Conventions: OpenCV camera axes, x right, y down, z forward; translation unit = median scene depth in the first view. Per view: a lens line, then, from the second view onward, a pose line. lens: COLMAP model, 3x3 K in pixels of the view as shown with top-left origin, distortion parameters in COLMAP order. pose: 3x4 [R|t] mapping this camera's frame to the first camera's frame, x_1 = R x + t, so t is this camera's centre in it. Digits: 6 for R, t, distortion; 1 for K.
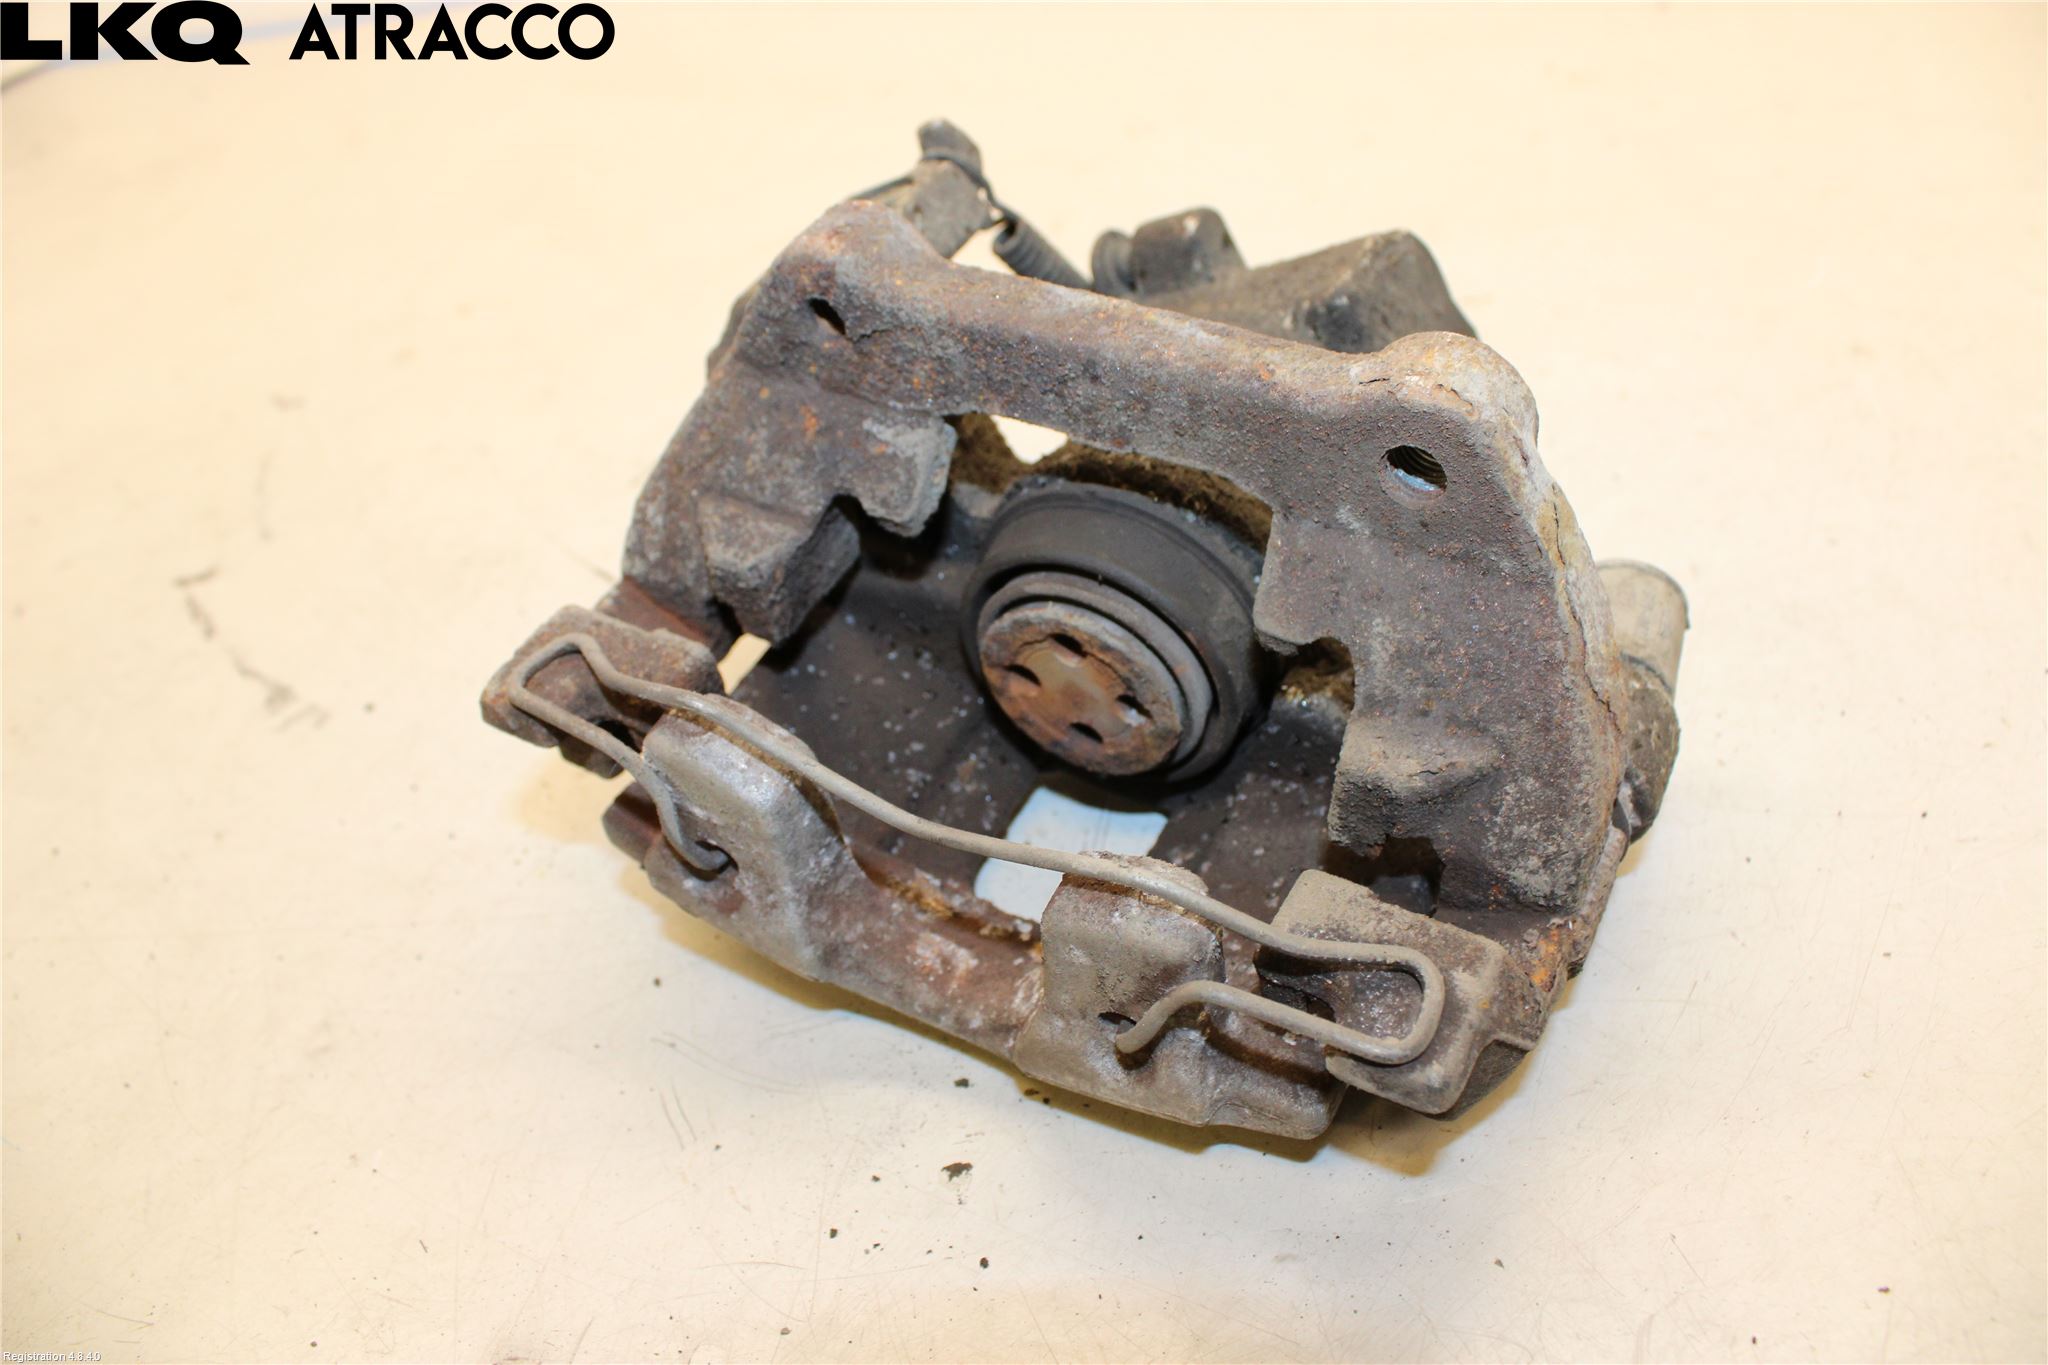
lens RADIAL K [[1637.8, 0, 1025.5], [0, 1637.8, 675.8], [0, 0, 1]] dist [-0.187781, 0.140711]
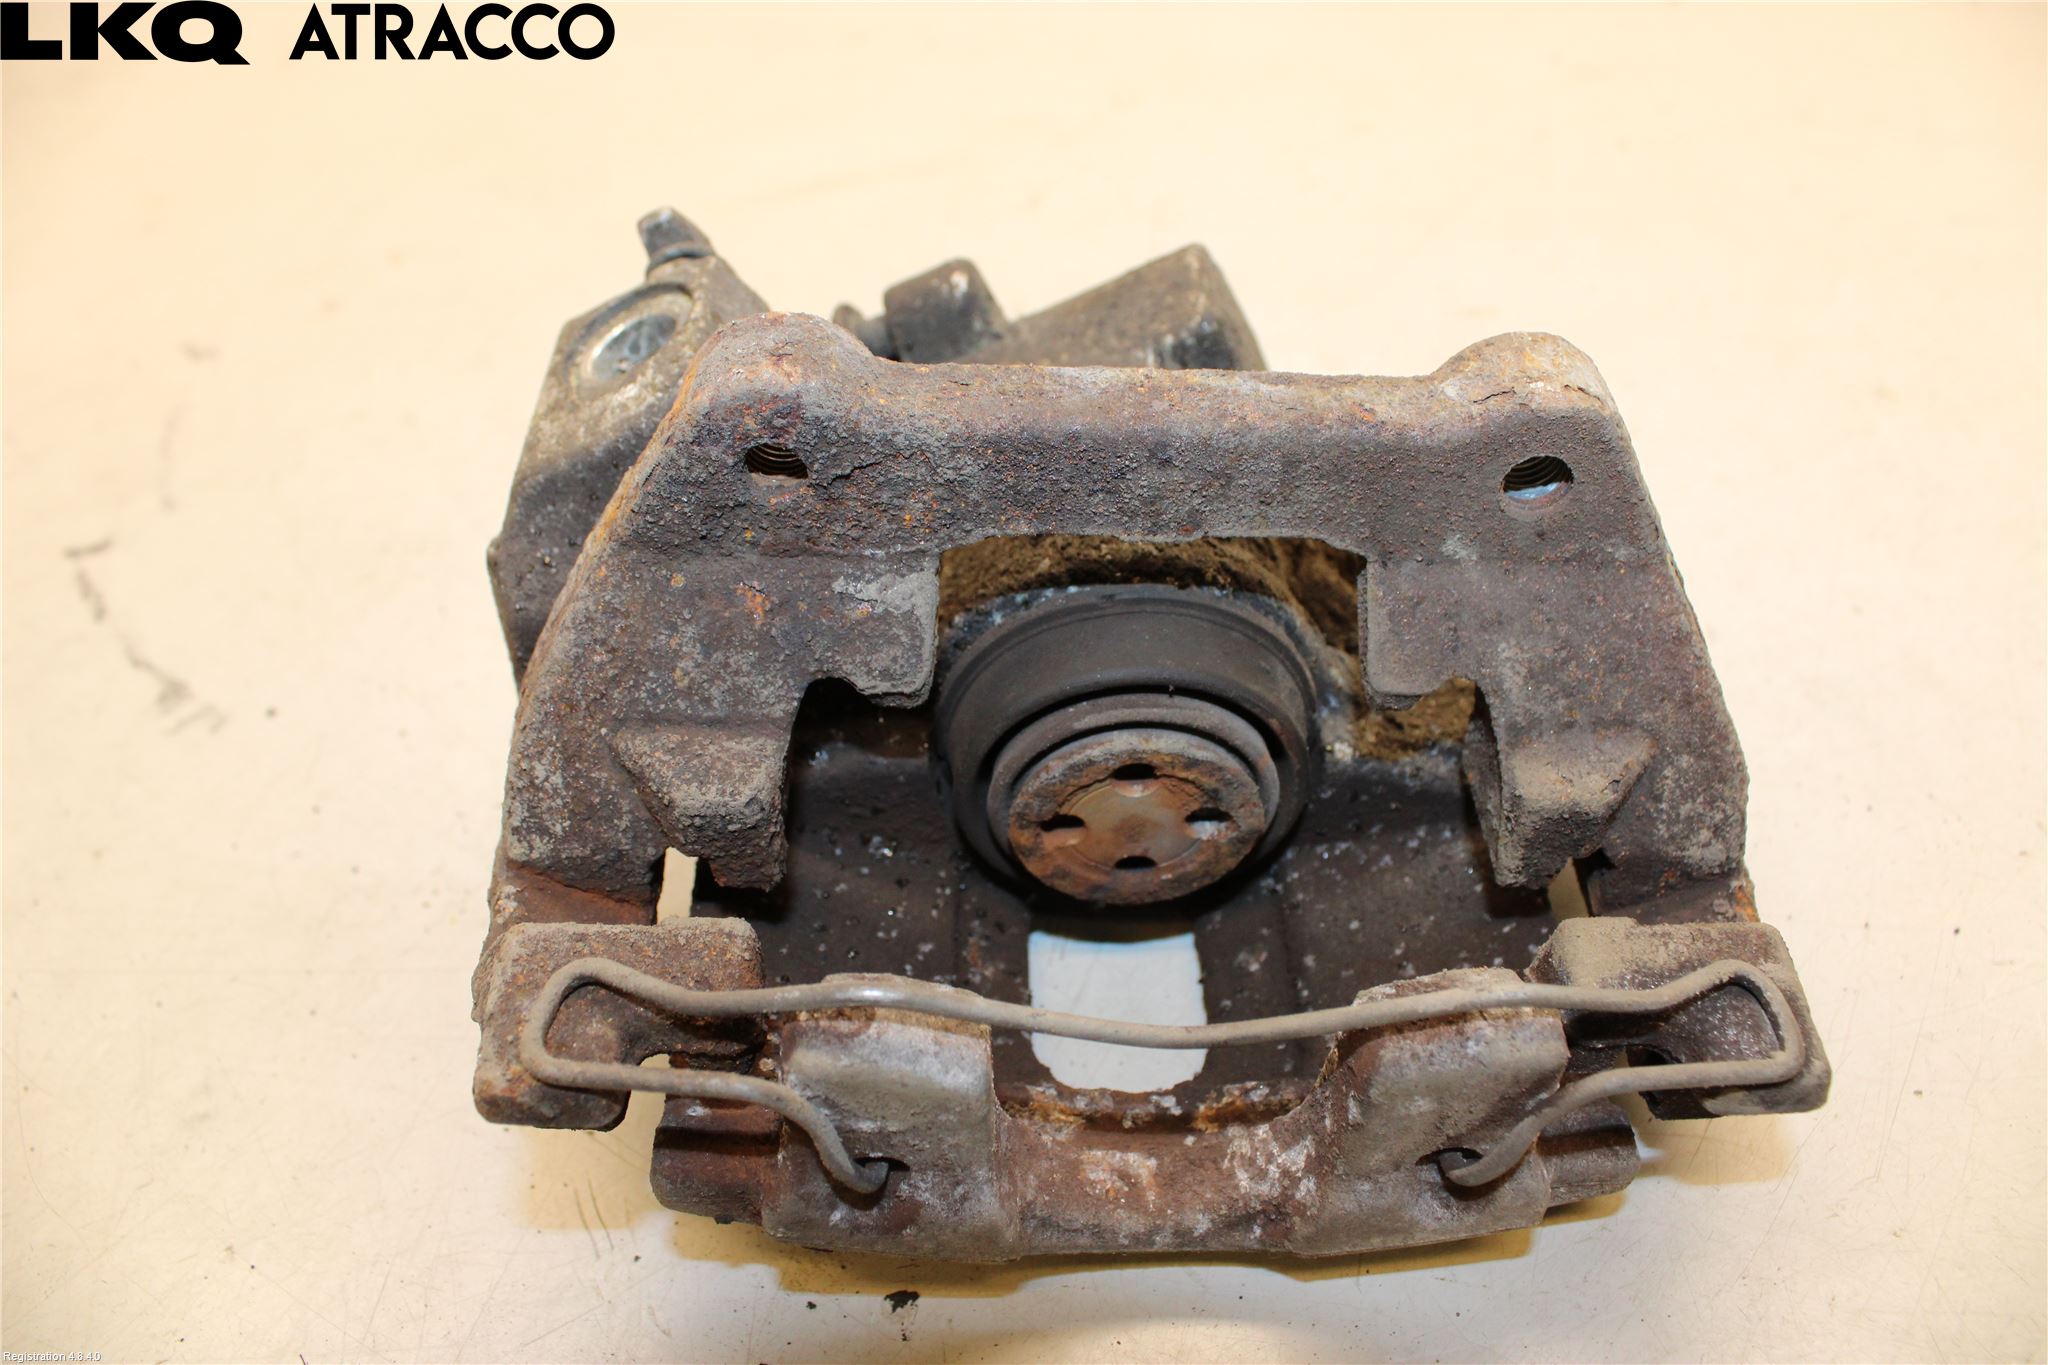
lens RADIAL K [[1637.8, 0, 1025.5], [0, 1637.8, 675.8], [0, 0, 1]] dist [-0.187781, 0.140711]
pose [[0.858070, -0.275798, 0.433188, -0.389008], [0.287176, 0.957023, 0.040464, -0.122044], [-0.425730, 0.089680, 0.900395, 0.254155]]
